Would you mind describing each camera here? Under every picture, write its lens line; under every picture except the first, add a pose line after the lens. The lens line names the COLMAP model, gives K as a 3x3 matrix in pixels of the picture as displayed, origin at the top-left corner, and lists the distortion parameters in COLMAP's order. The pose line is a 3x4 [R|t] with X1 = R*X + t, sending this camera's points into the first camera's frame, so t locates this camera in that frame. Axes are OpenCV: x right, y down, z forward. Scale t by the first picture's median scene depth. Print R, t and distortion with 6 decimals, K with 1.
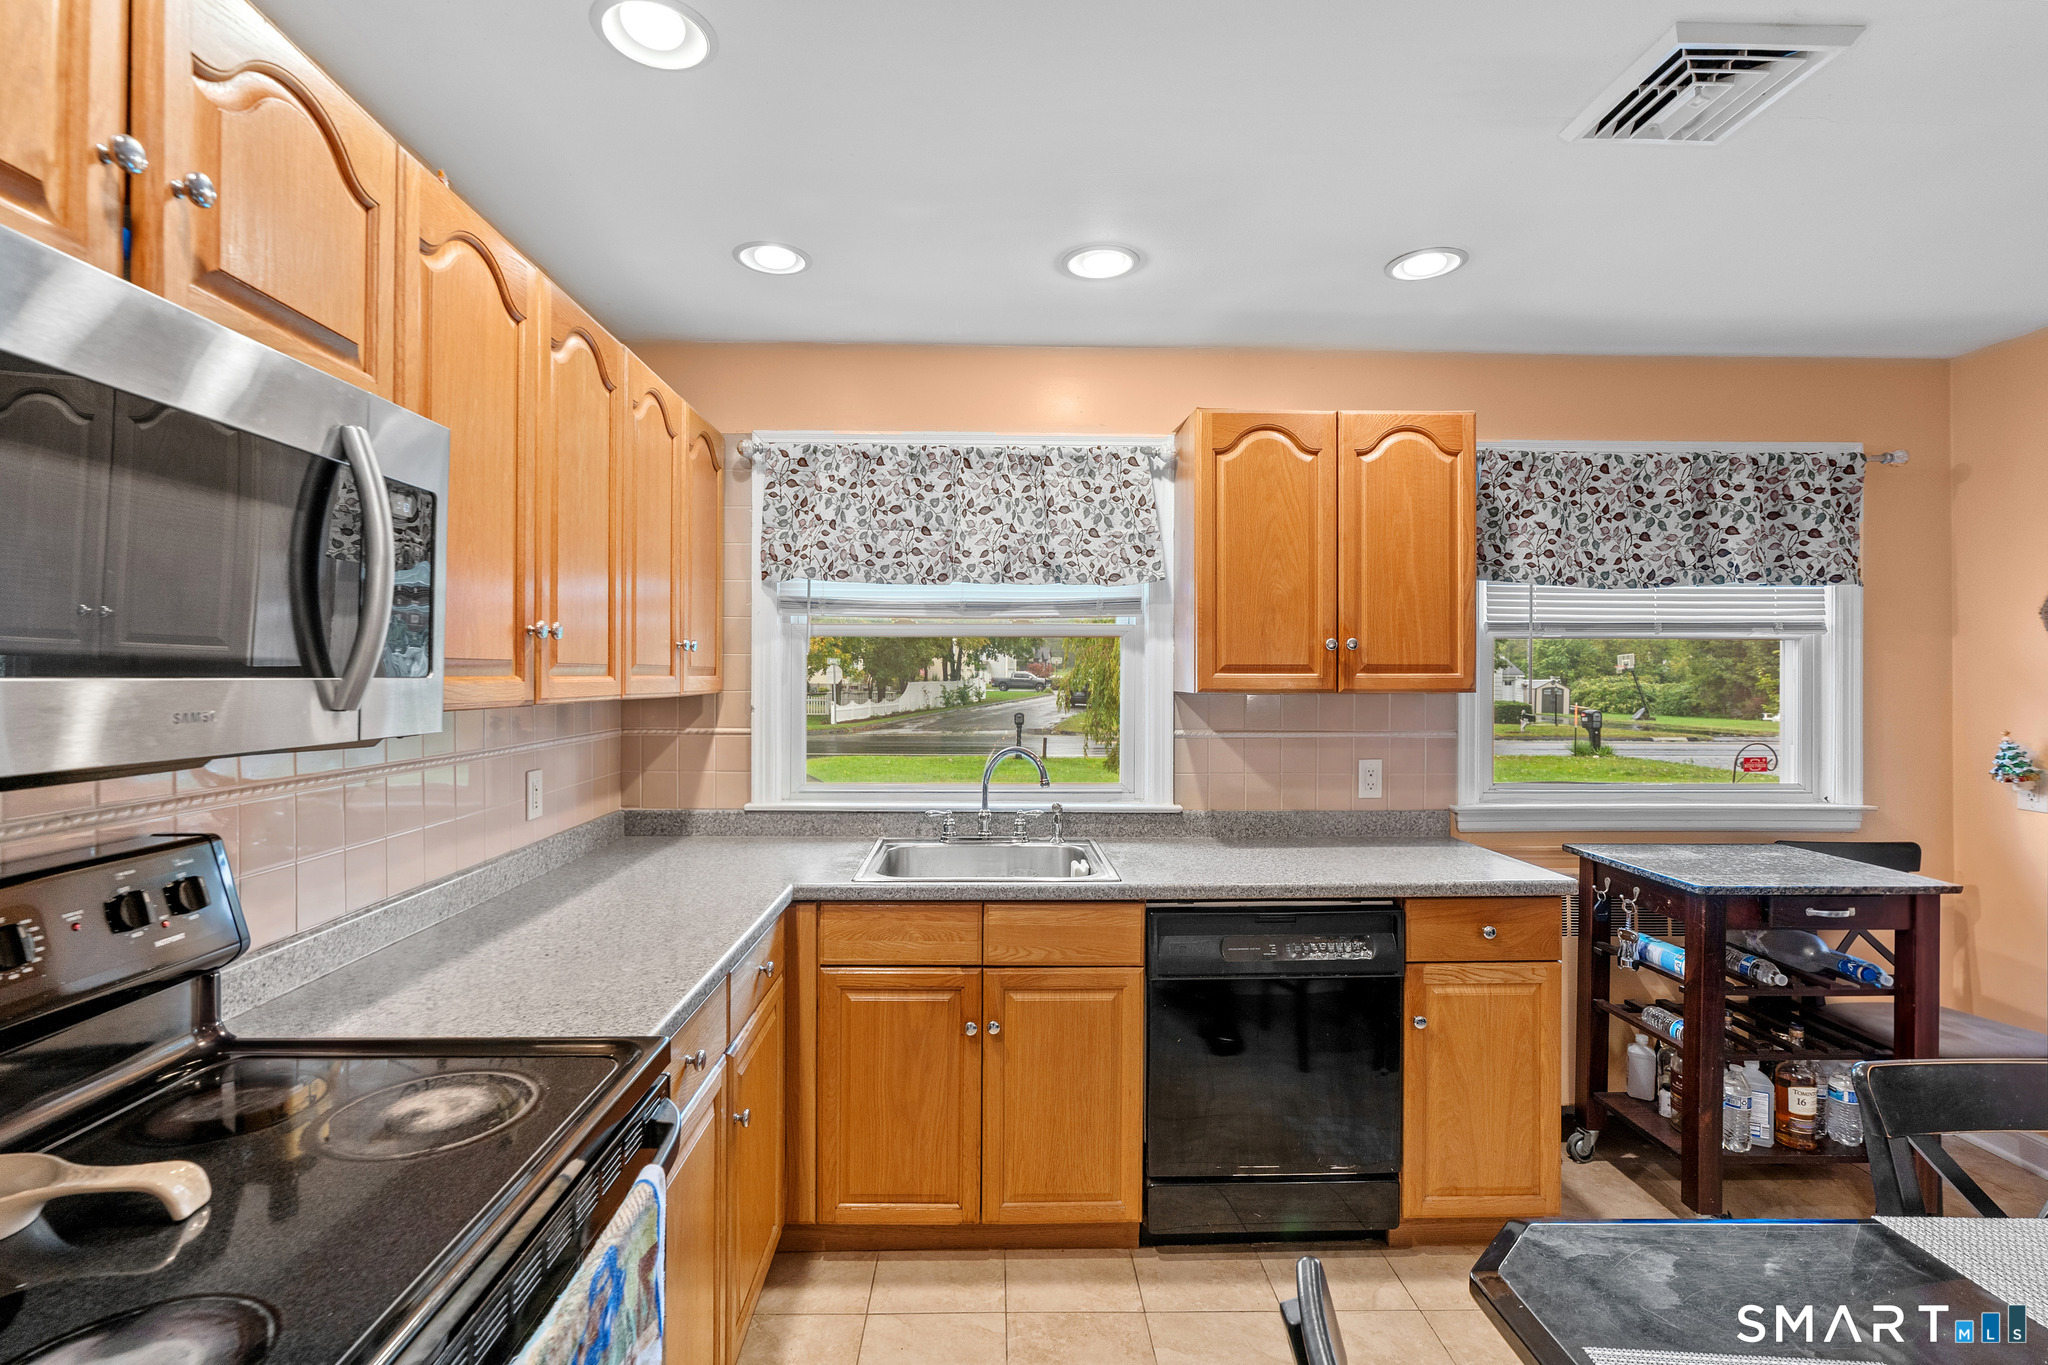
lens RADIAL K [[940.9, 0, 1020.6], [0, 940.9, 676.2], [0, 0, 1]] dist [-0.005348, 0.003306]
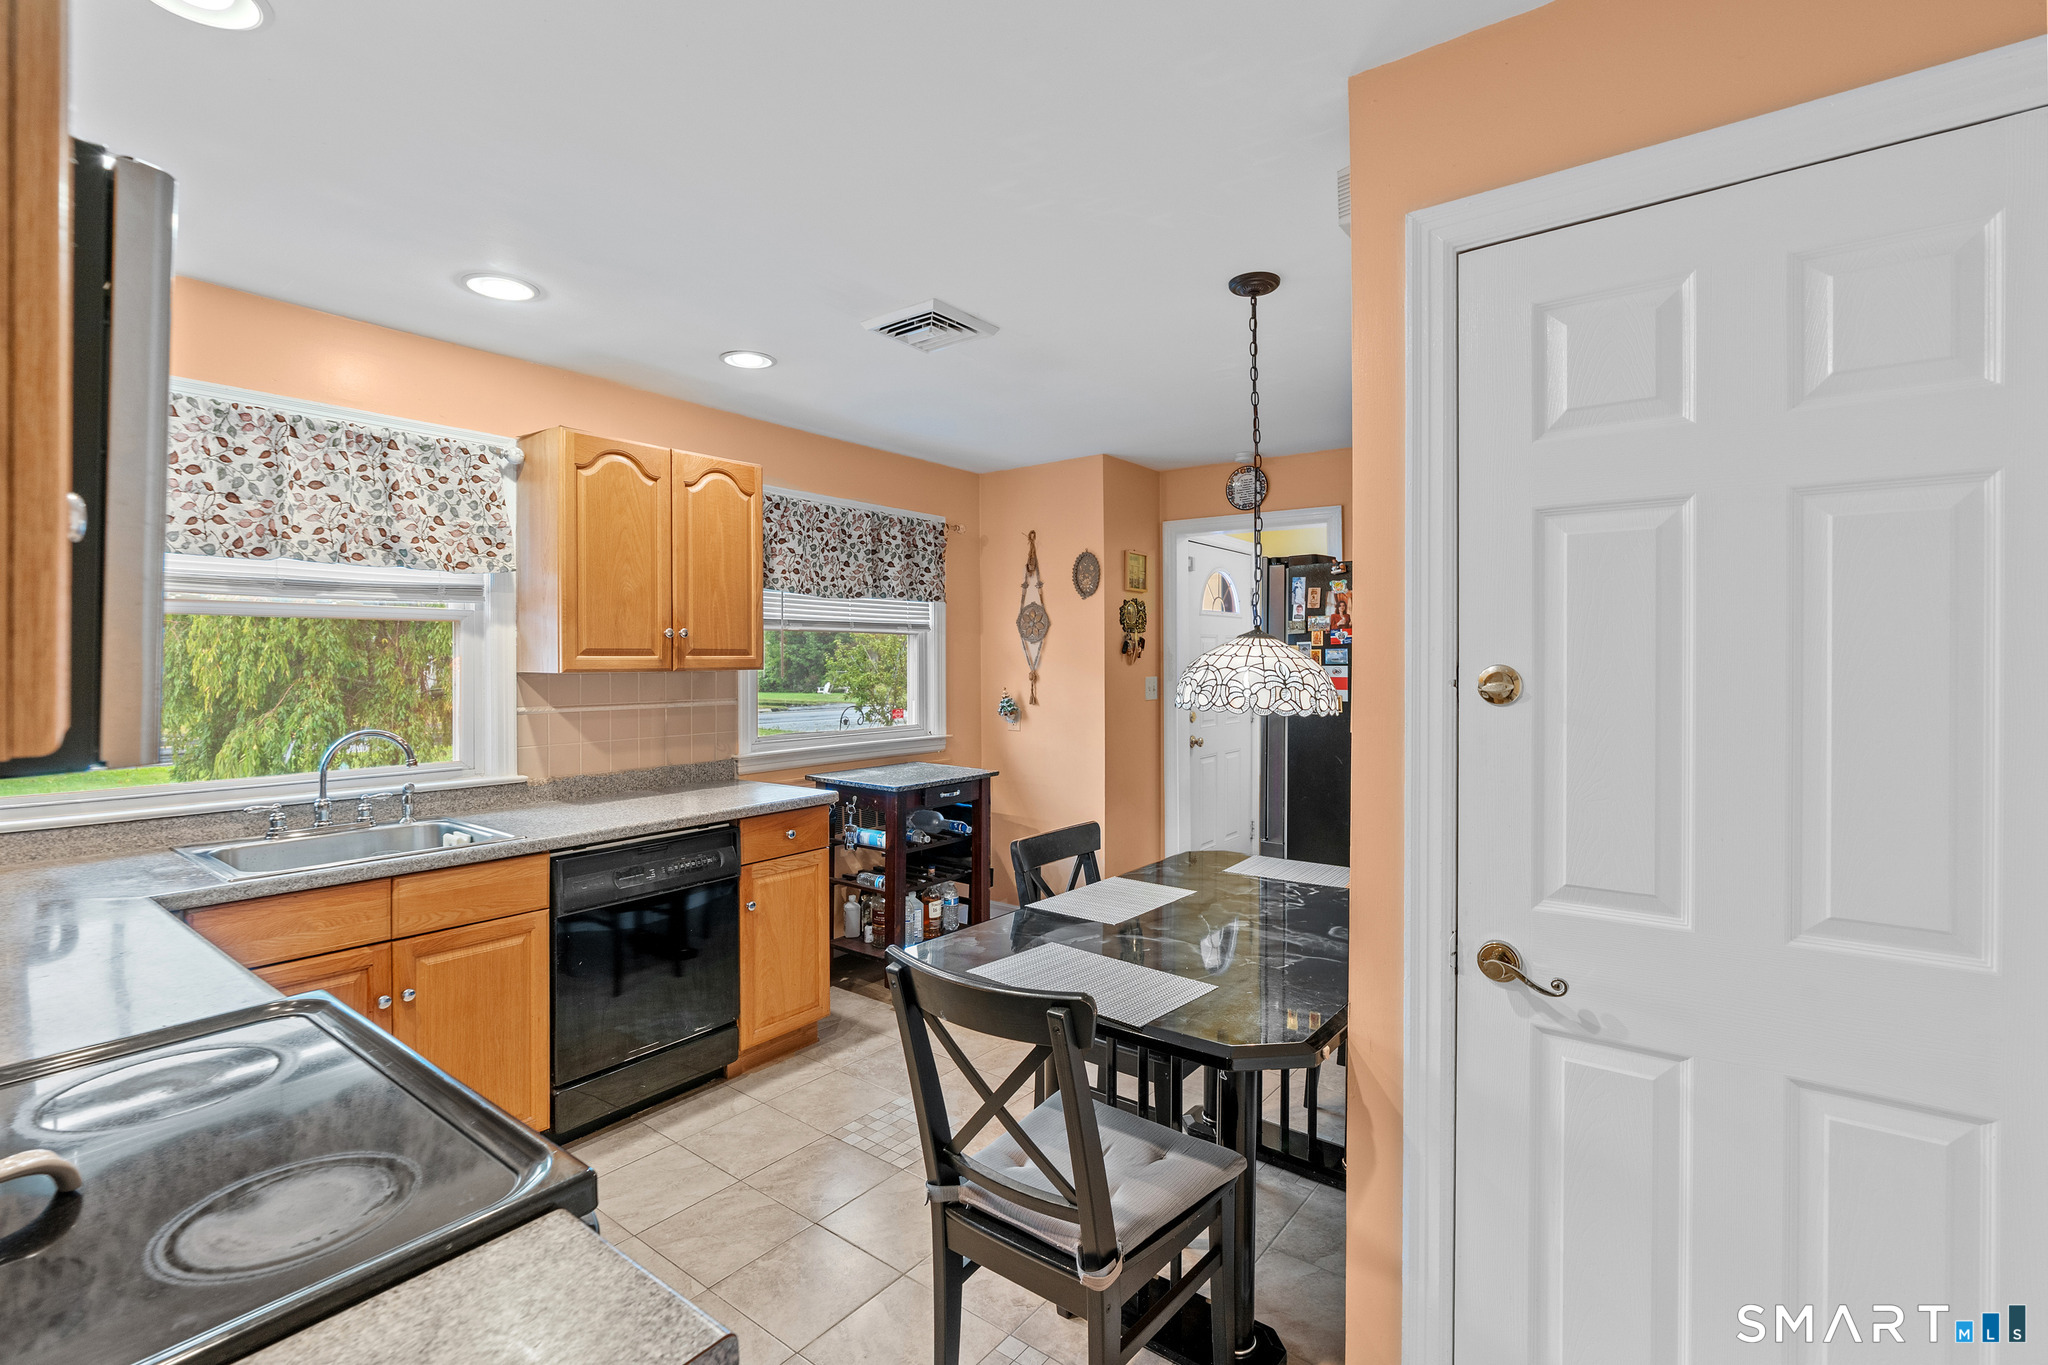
lens RADIAL K [[940.9, 0, 1015.0], [0, 940.9, 667.2], [0, 0, 1]] dist [-0.005348, 0.003306]
pose [[0.626613, -0.010495, 0.779260, -0.354079], [0.004548, 0.999942, 0.009810, 0.001917], [-0.779318, -0.002603, 0.626624, -0.152327]]
